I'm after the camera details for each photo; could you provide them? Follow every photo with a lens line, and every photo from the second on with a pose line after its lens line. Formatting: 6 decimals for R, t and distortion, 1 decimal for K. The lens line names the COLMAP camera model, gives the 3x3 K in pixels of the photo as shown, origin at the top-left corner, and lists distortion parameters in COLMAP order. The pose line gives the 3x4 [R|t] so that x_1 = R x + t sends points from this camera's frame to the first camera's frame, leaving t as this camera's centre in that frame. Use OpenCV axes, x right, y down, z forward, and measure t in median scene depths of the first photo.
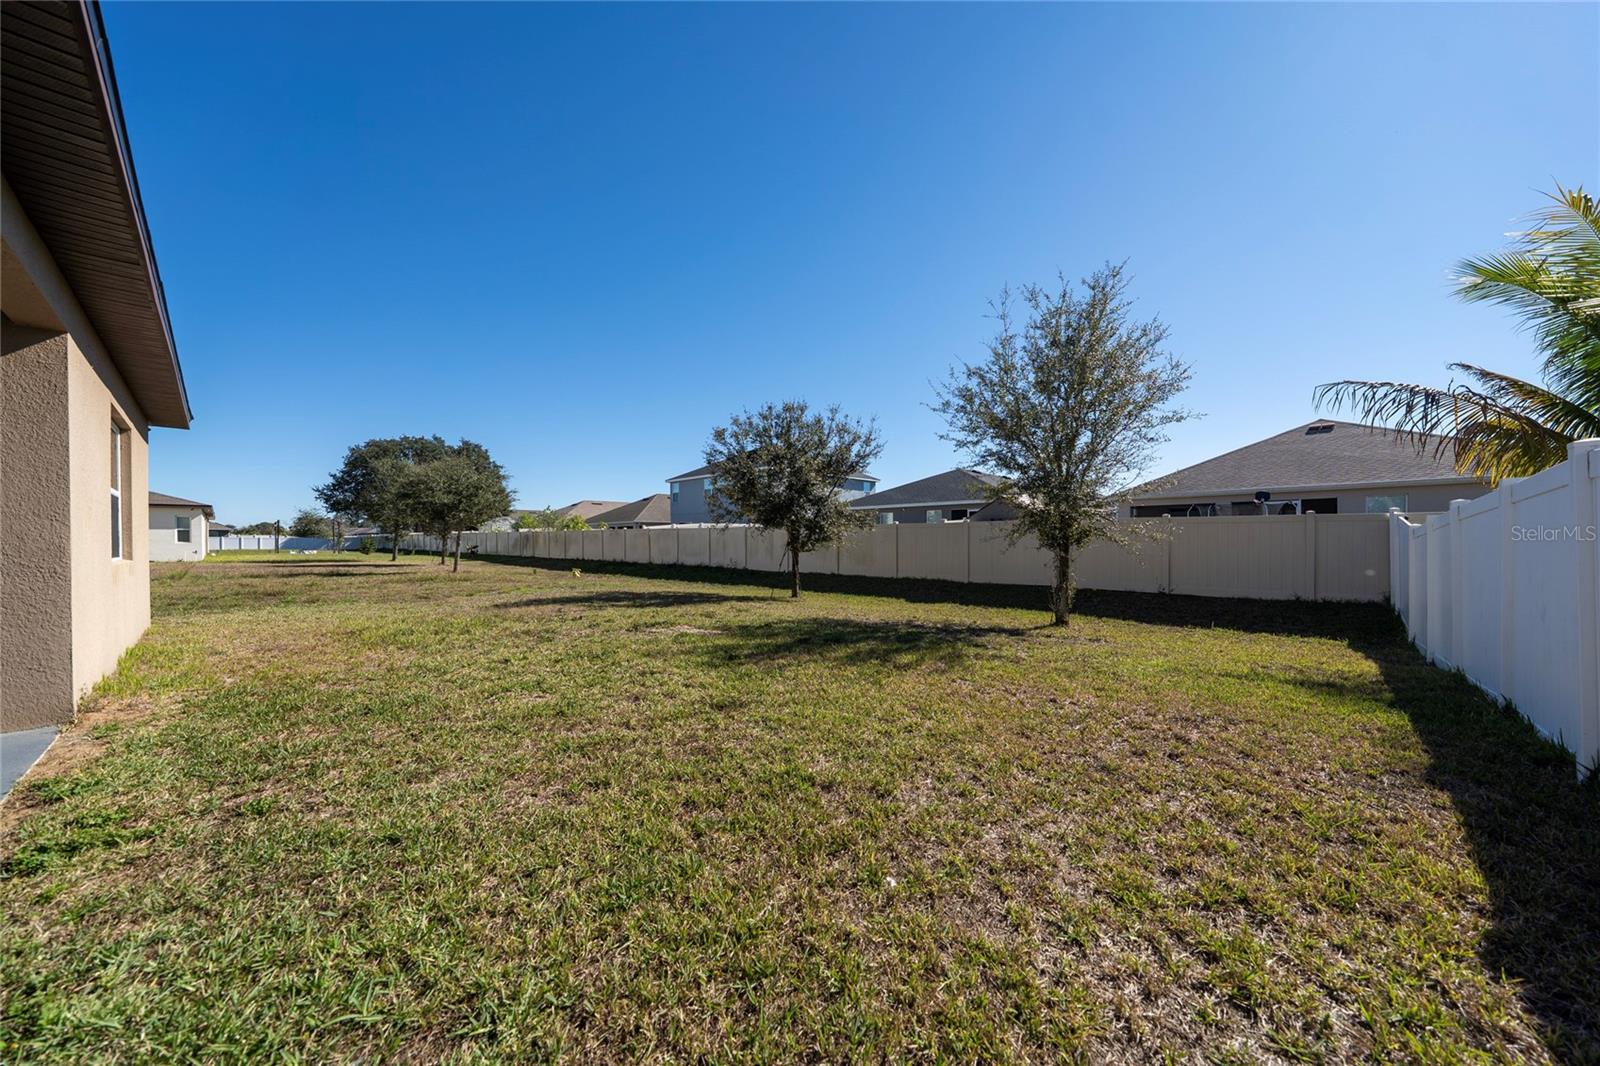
lens RADIAL K [[552.2, 0, 793.8], [0, 552.2, 545.5], [0, 0, 1]] dist [-0.004304, 0.000383]
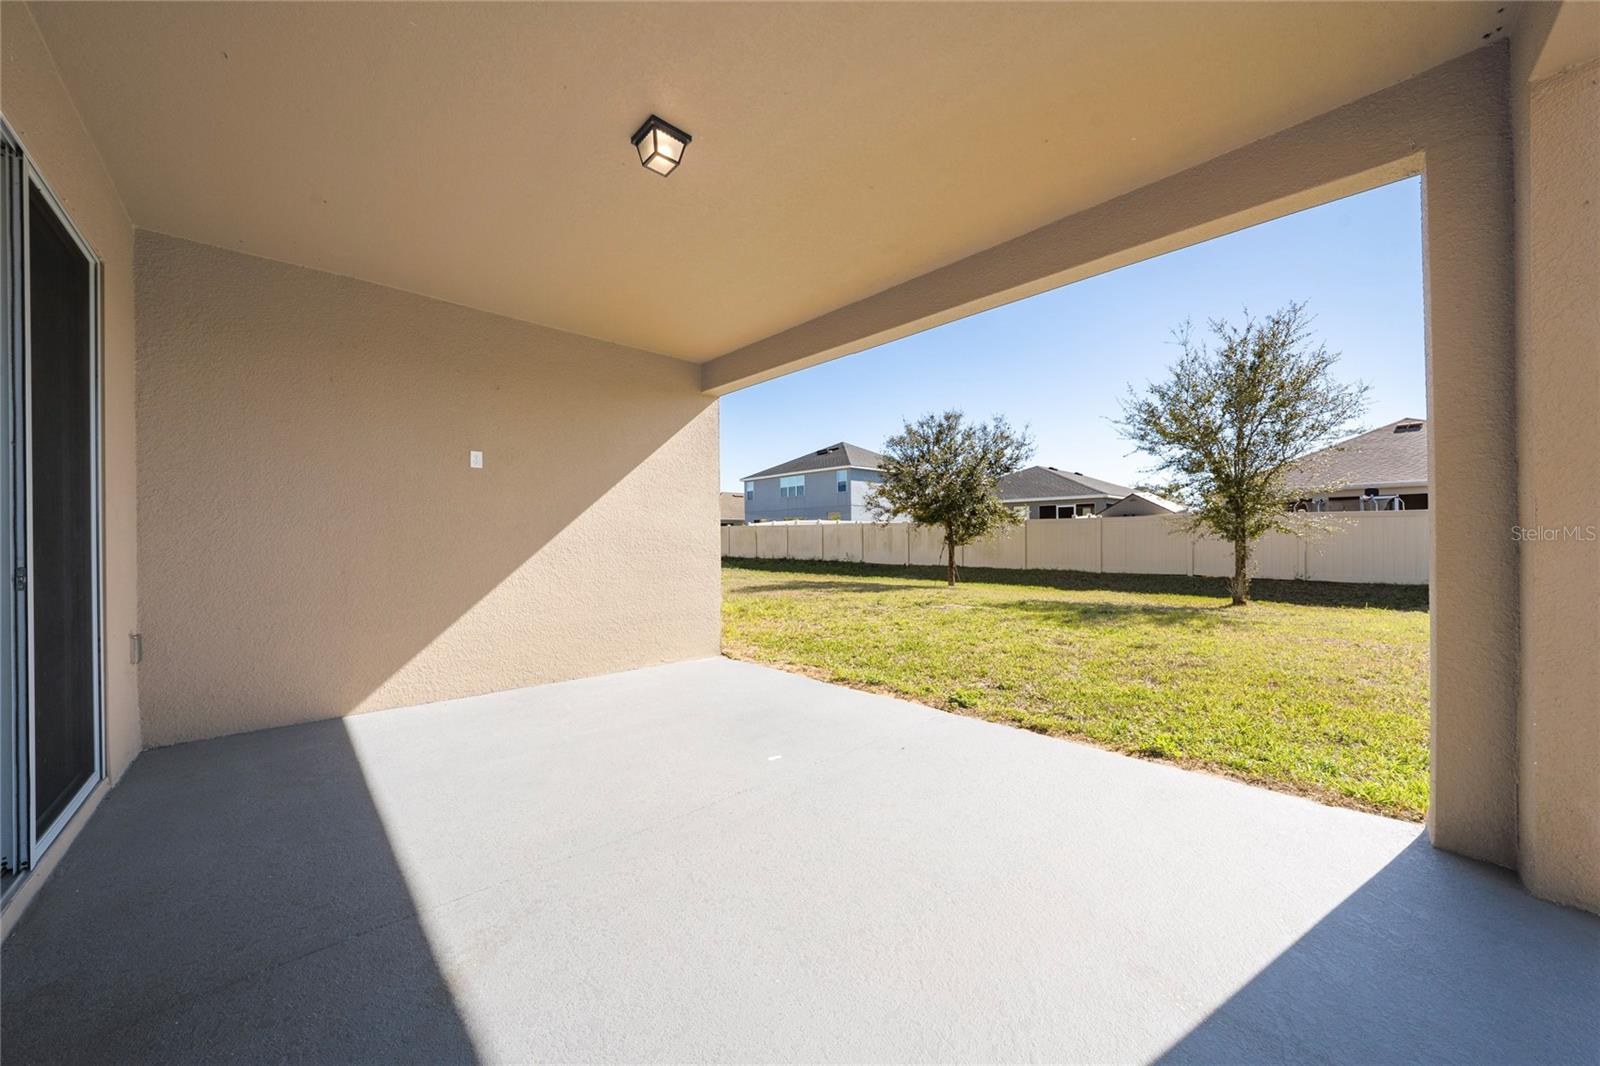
lens RADIAL K [[552.2, 0, 810.0], [0, 552.2, 532.9], [0, 0, 1]] dist [-0.004304, 0.000383]
pose [[0.999781, -0.006189, -0.019977, -0.261653], [0.005874, 0.999858, -0.015786, 0.001951], [0.020071, 0.015665, 0.999676, -0.119556]]
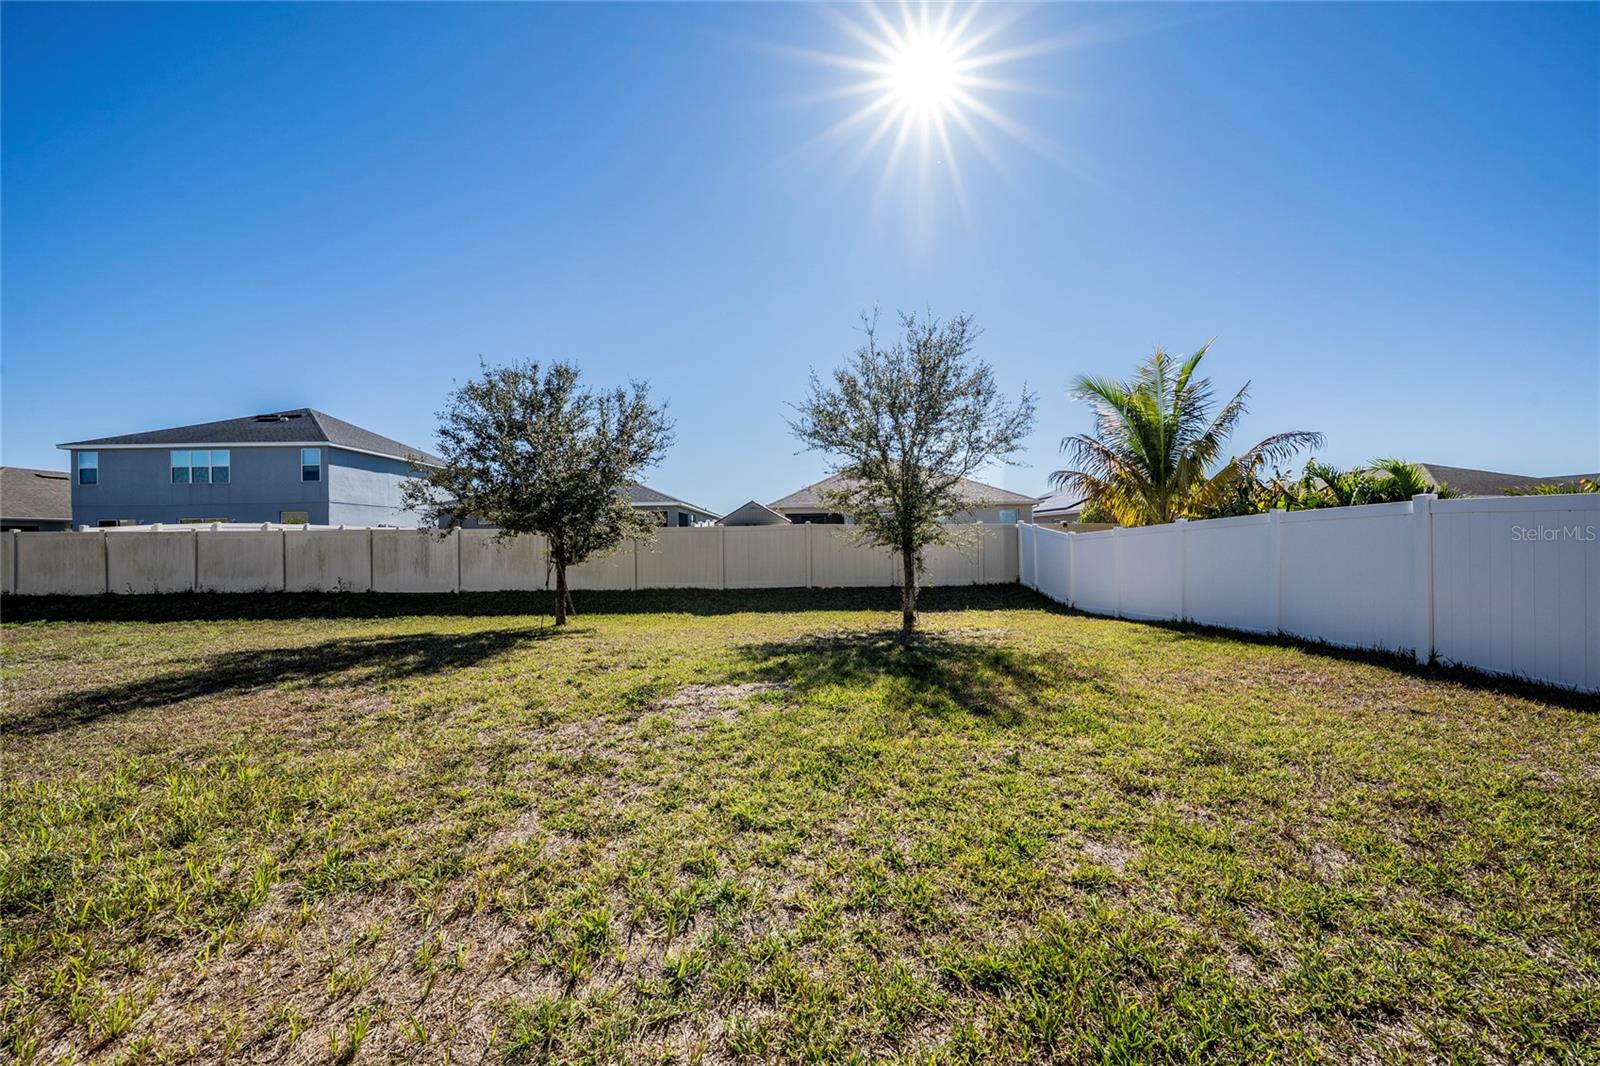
lens RADIAL K [[552.2, 0, 794.3], [0, 552.2, 540.3], [0, 0, 1]] dist [-0.004304, 0.000383]
pose [[0.710320, -0.006262, 0.703851, -0.304205], [0.017734, 0.999802, -0.009002, -0.008482], [-0.703656, 0.018876, 0.710290, 0.242310]]
